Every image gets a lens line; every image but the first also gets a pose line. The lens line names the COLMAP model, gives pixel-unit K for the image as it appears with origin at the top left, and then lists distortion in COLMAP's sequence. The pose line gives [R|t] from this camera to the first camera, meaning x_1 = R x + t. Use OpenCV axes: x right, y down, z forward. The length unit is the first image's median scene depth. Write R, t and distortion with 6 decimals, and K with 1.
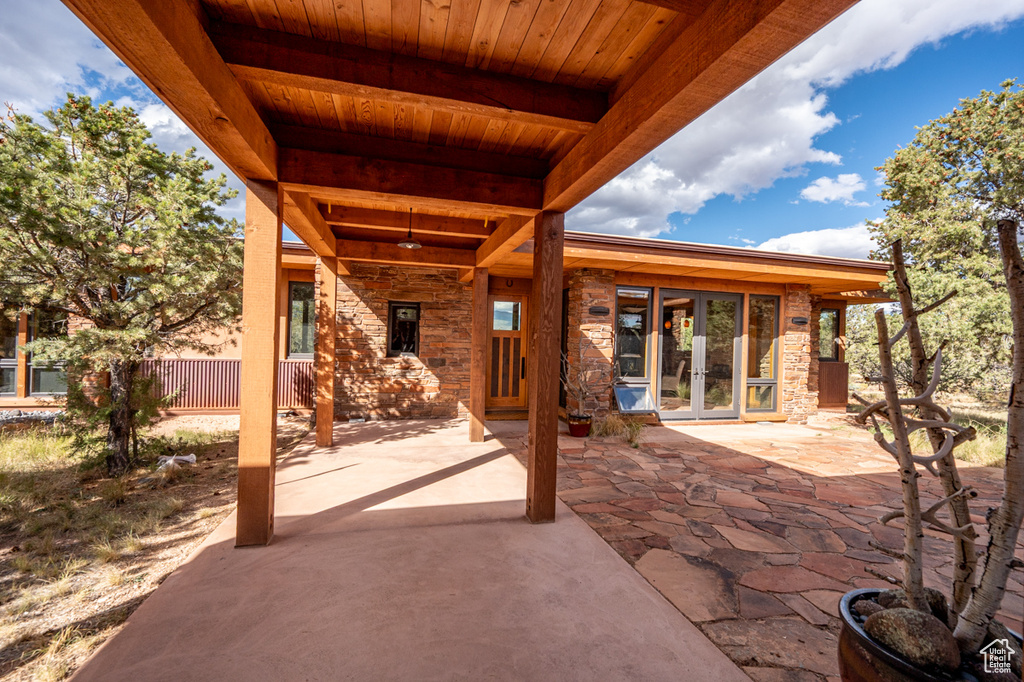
lens RADIAL K [[440.5, 0, 514.8], [0, 440.5, 340.6], [0, 0, 1]] dist [-0.001430, -0.000136]
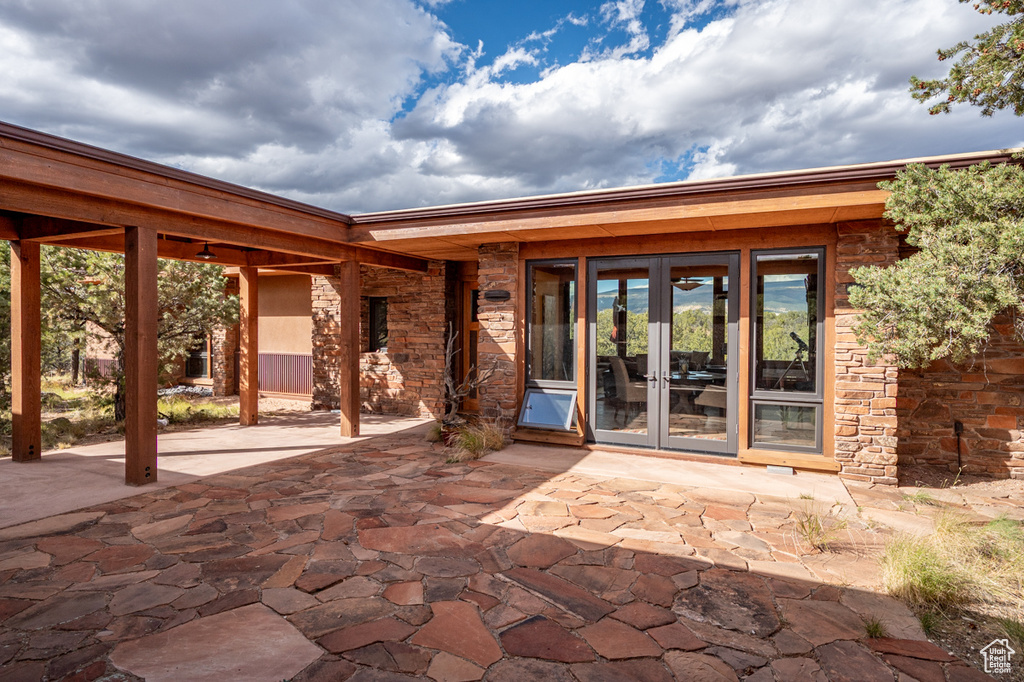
lens RADIAL K [[561.8, 0, 512.0], [0, 561.8, 341.0], [0, 0, 1]] dist [-0.001098, 0.001222]
pose [[0.764021, -0.007982, -0.645142, 0.877150], [0.013116, 0.999909, 0.003161, 0.012571], [0.645058, -0.010877, 0.764056, 0.235961]]
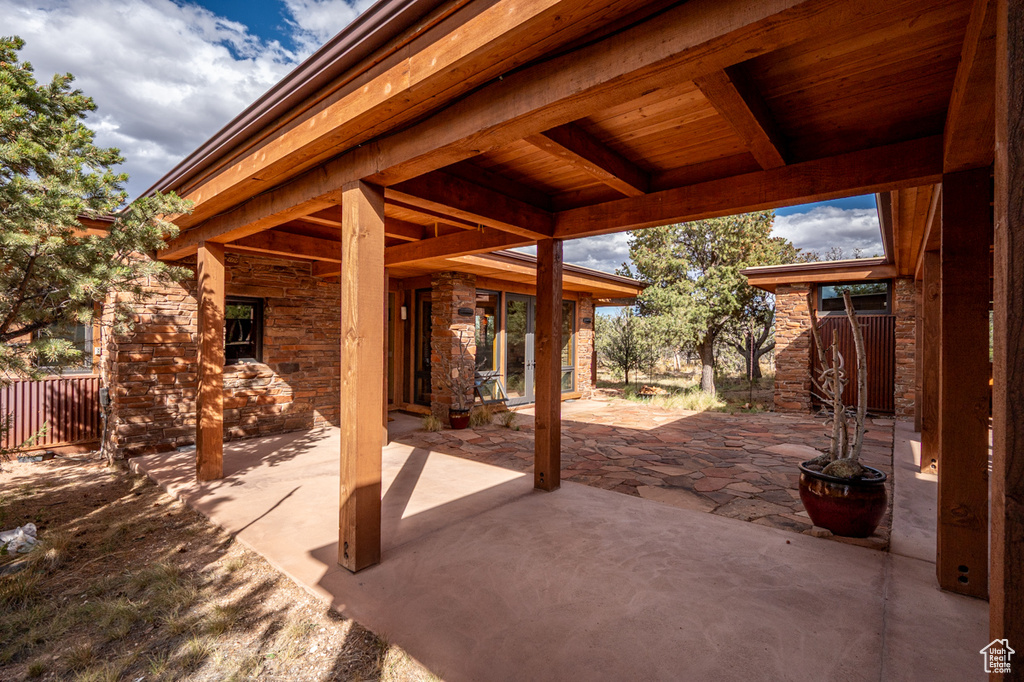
lens RADIAL K [[458.6, 0, 517.1], [0, 458.6, 341.3], [0, 0, 1]] dist [-0.000021, -0.000803]
pose [[0.819040, -0.023690, 0.573247, -0.356131], [0.015098, 0.999691, 0.019740, -0.015356], [-0.573537, -0.007513, 0.819145, 0.001341]]
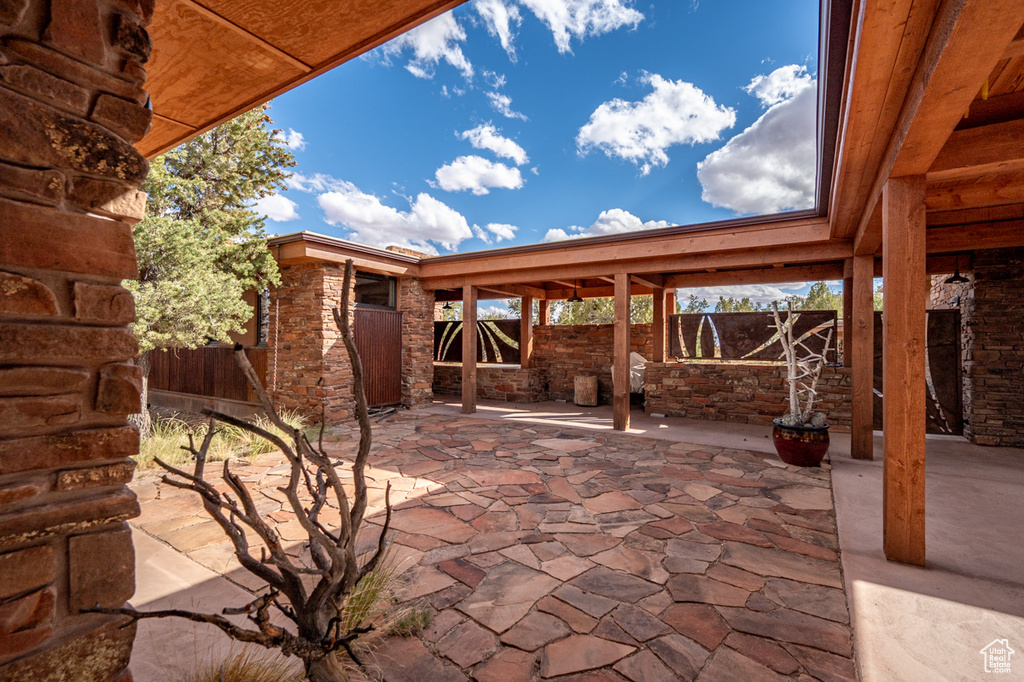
lens RADIAL K [[458.6, 0, 517.1], [0, 458.6, 341.3], [0, 0, 1]] dist [-0.000021, -0.000803]
pose [[-0.669176, -0.028822, 0.742545, -0.038193], [-0.026485, 0.999538, 0.014929, 0.007195], [-0.742632, -0.009676, -0.669630, 1.005993]]
